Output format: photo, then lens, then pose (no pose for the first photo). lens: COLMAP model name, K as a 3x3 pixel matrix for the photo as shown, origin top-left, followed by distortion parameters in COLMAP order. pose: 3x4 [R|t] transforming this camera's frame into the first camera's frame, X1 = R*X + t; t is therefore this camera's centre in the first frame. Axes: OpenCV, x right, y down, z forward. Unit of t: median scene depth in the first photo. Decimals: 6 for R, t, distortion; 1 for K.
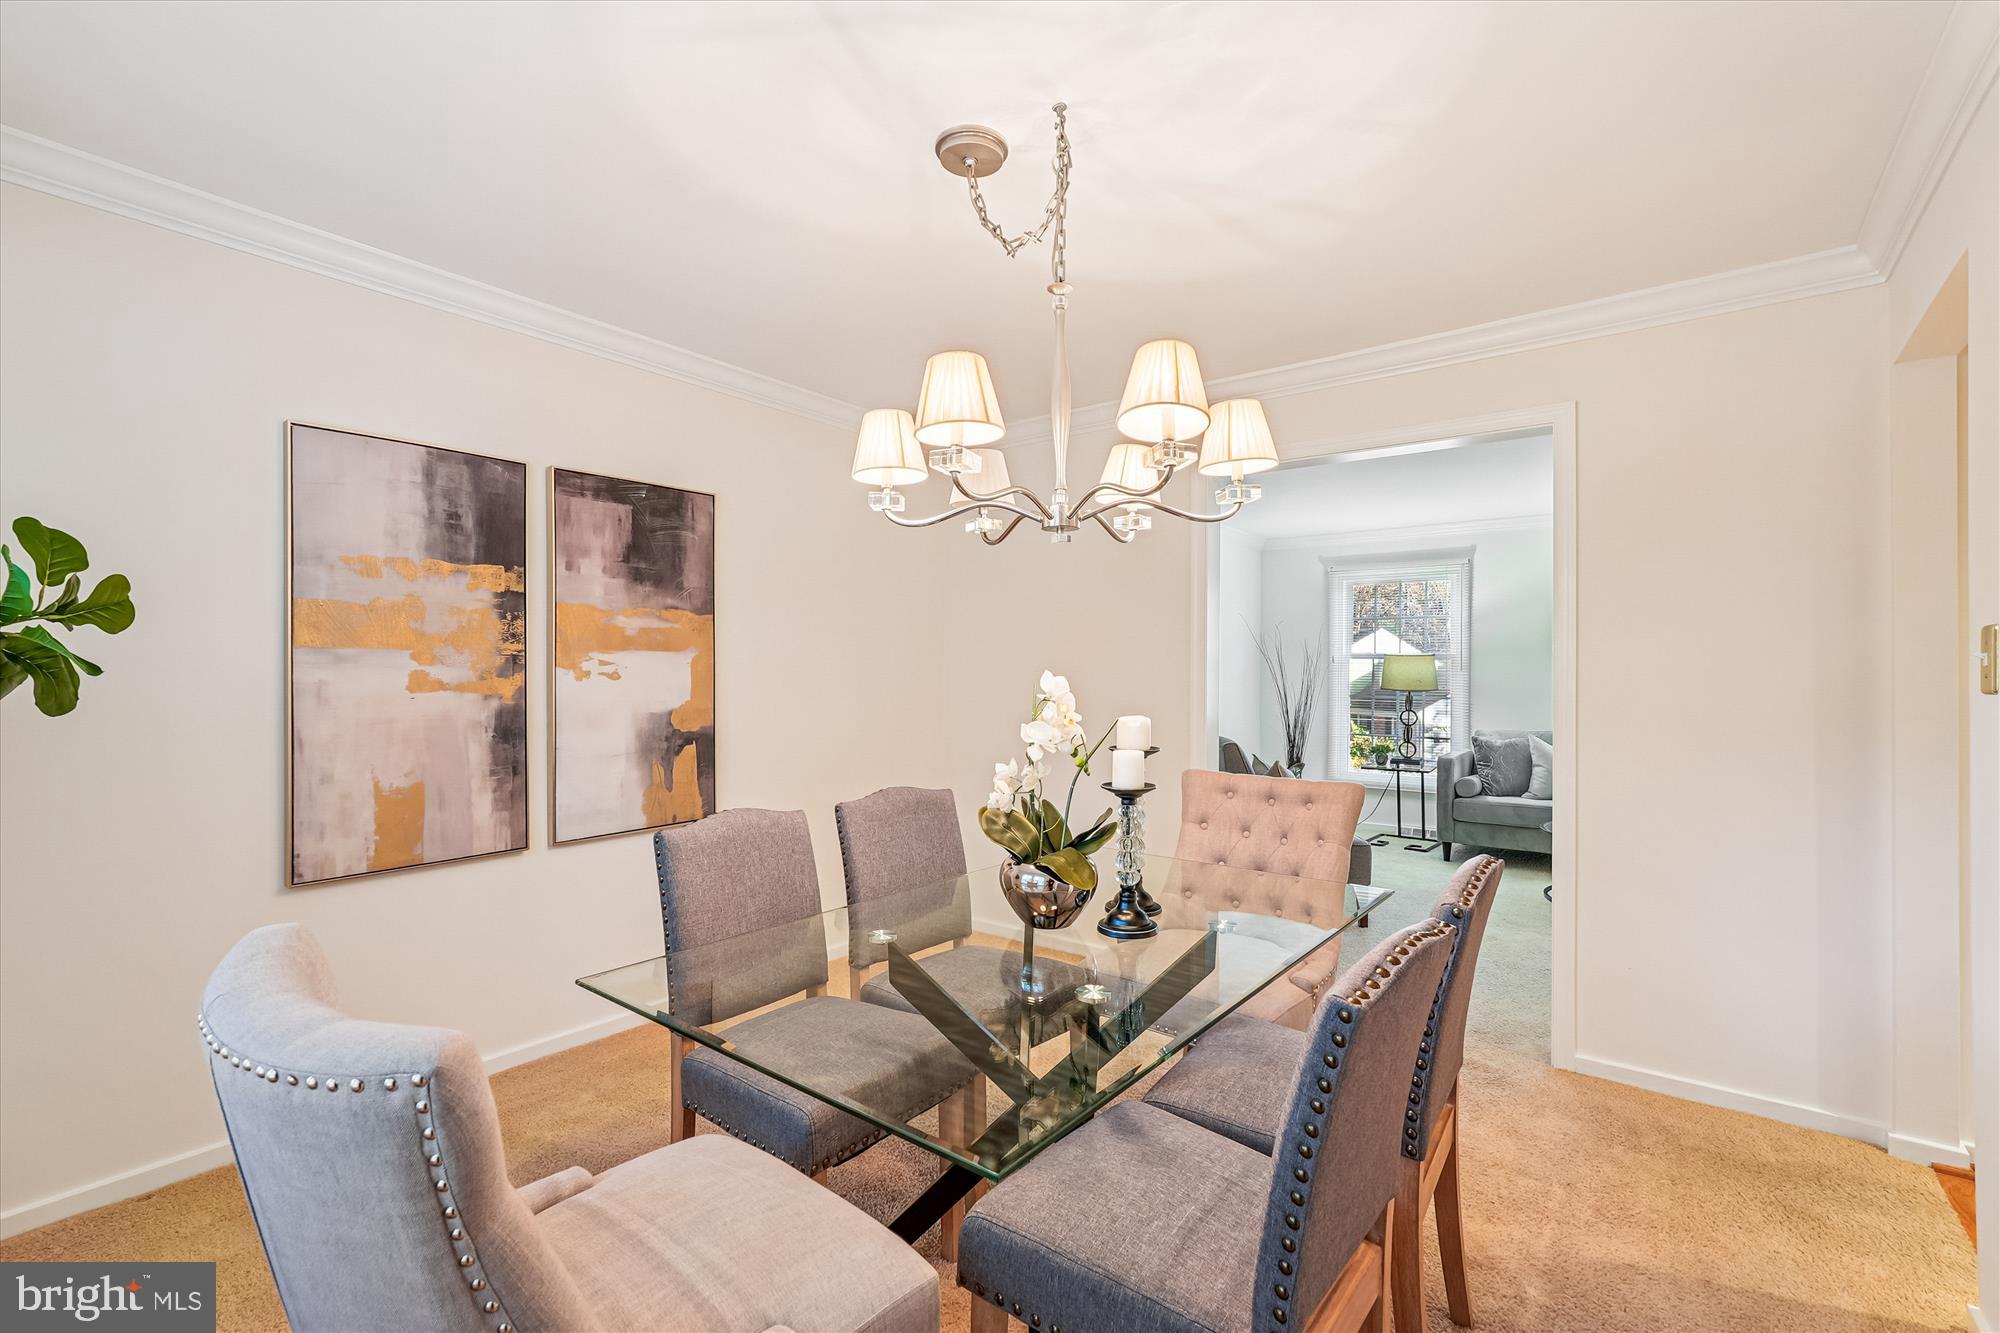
lens RADIAL K [[895.1, 0, 987.5], [0, 895.1, 674.0], [0, 0, 1]] dist [-0.006468, 0.003115]
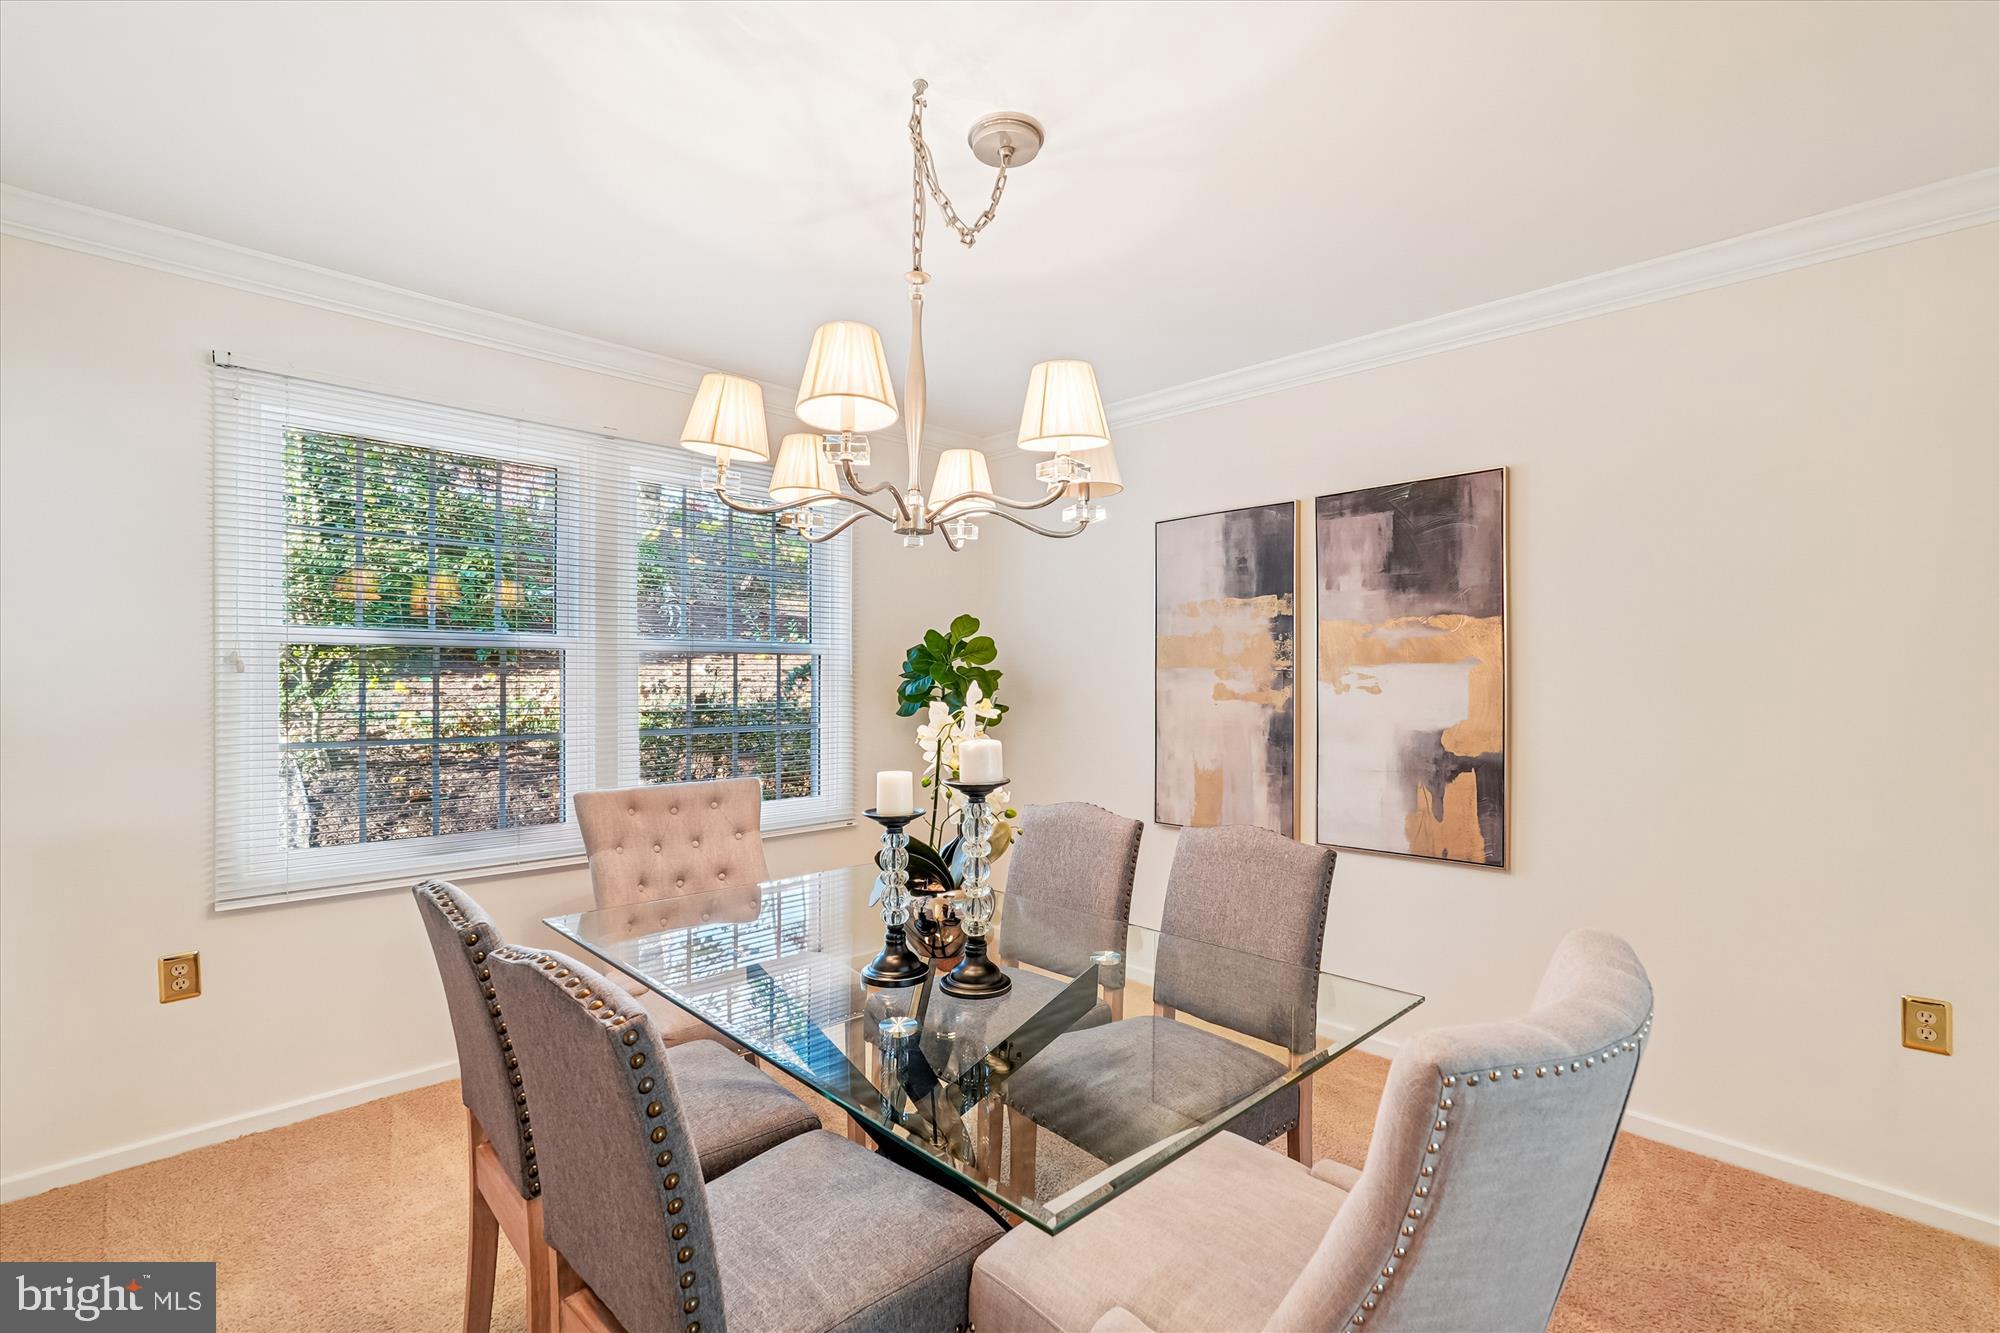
lens RADIAL K [[895.1, 0, 999.8], [0, 895.1, 672.5], [0, 0, 1]] dist [-0.006468, 0.003115]
pose [[-0.127744, 0.000549, -0.991807, 0.659909], [0.002599, 0.999997, 0.000219, -0.019702], [0.991804, -0.002550, -0.127745, 0.780254]]
